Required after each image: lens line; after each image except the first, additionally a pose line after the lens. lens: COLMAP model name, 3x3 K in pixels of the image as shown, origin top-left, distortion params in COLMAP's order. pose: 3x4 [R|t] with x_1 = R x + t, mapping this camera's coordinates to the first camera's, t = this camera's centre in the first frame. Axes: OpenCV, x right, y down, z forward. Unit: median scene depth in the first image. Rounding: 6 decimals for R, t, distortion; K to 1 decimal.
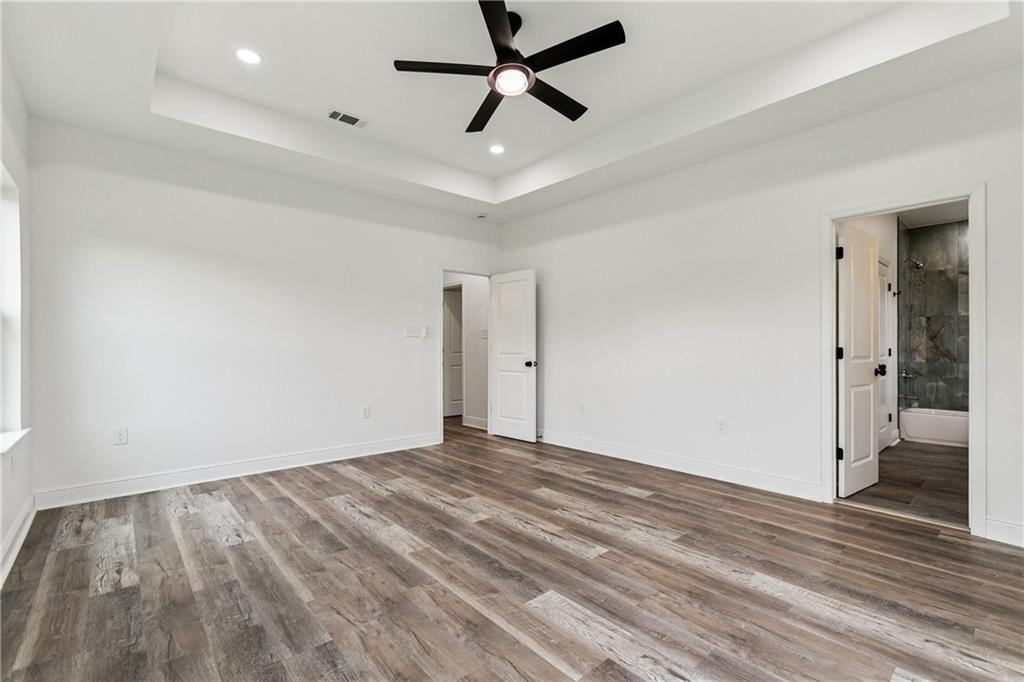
lens RADIAL K [[468.5, 0, 510.9], [0, 468.5, 347.0], [0, 0, 1]] dist [-0.002034, 0.007323]
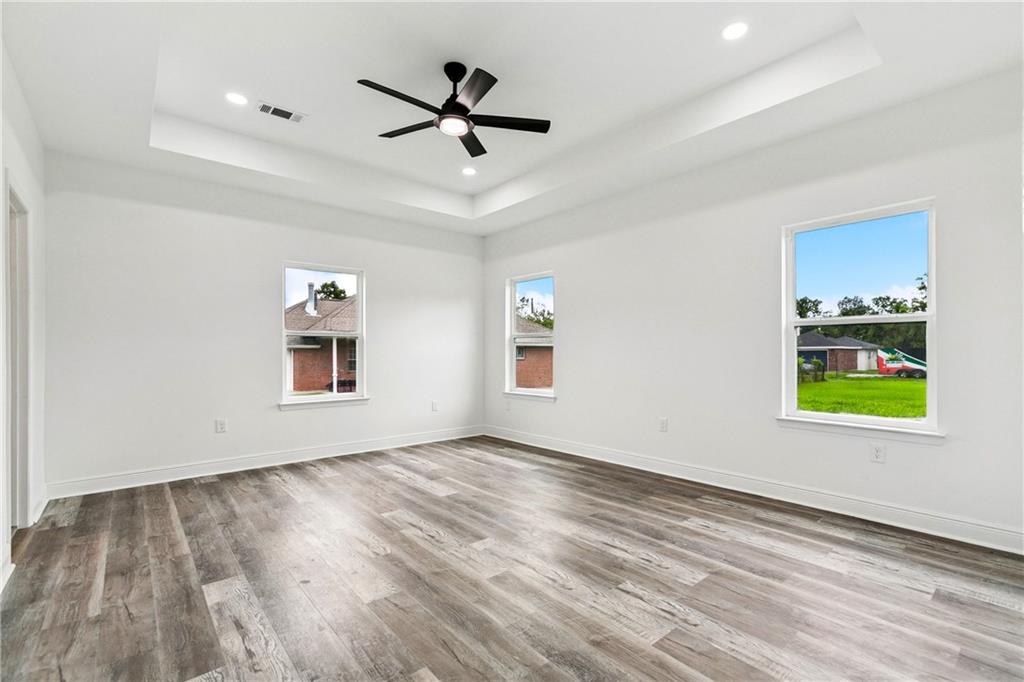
lens RADIAL K [[468.5, 0, 516.0], [0, 468.5, 344.2], [0, 0, 1]] dist [-0.002034, 0.007323]
pose [[-0.999964, 0.004120, 0.007452, -0.154577], [0.003963, 0.999773, -0.020928, 0.003052], [-0.007536, -0.020898, -0.999753, 2.093101]]
